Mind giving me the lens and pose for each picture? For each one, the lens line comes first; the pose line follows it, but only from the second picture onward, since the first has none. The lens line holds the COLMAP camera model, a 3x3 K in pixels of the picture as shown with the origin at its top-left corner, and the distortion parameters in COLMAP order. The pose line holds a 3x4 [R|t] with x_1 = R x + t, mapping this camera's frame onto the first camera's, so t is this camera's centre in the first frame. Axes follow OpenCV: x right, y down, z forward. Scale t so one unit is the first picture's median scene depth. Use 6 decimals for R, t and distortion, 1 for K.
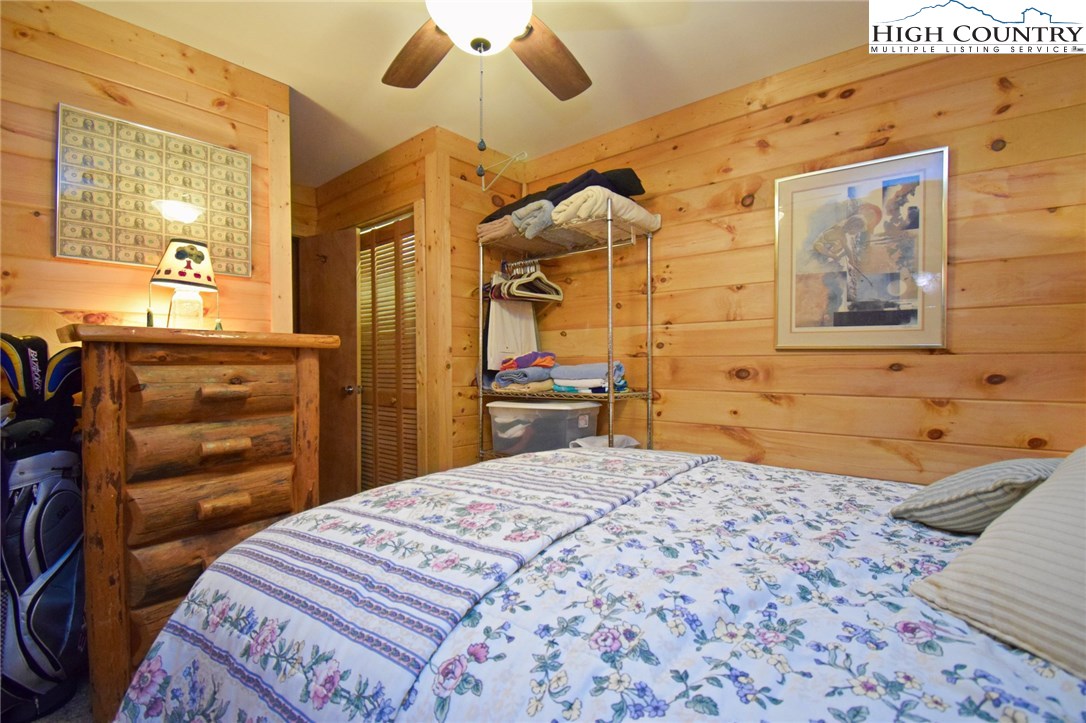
lens RADIAL K [[487.9, 0, 543.0], [0, 487.9, 361.5], [0, 0, 1]] dist [0.018826, -0.024326]
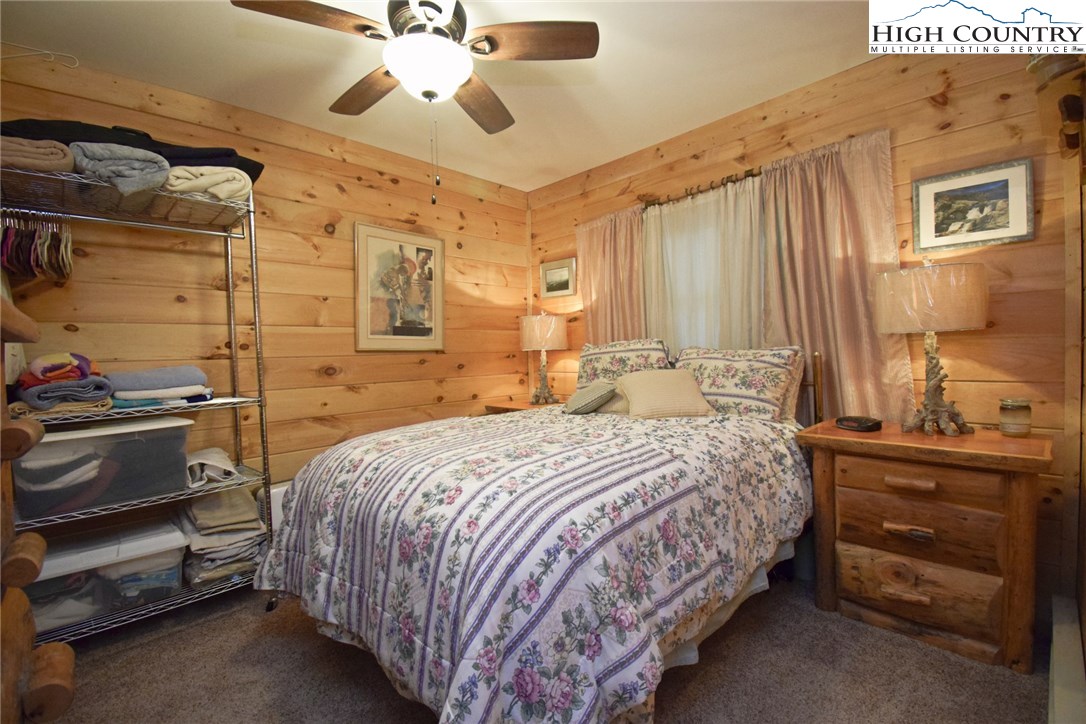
lens RADIAL K [[483.2, 0, 555.6], [0, 483.2, 362.3], [0, 0, 1]] dist [0.019987, -0.024120]
pose [[0.094063, -0.016276, 0.995433, -0.820721], [0.030588, 0.999442, 0.013452, 0.004780], [-0.995096, 0.029183, 0.094509, 0.378300]]
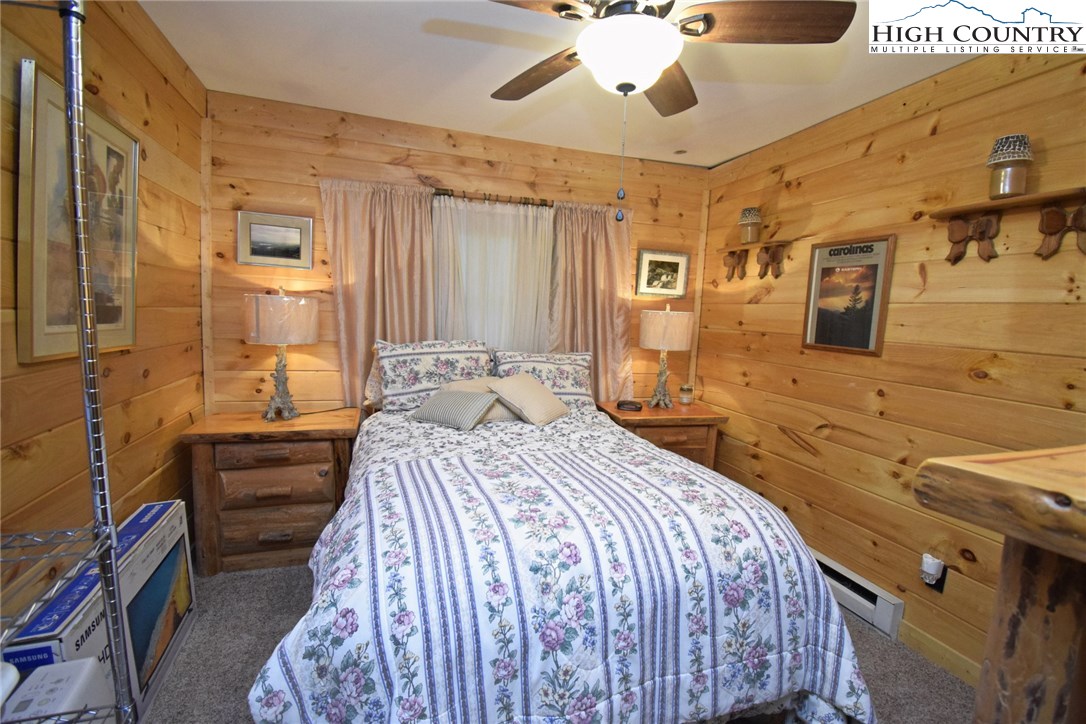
lens RADIAL K [[483.2, 0, 555.6], [0, 483.2, 362.3], [0, 0, 1]] dist [0.019987, -0.024120]
pose [[-0.852511, -0.084021, 0.515913, -0.357936], [-0.037369, 0.994268, 0.100174, -0.113385], [-0.521372, 0.066120, -0.850764, 1.241378]]
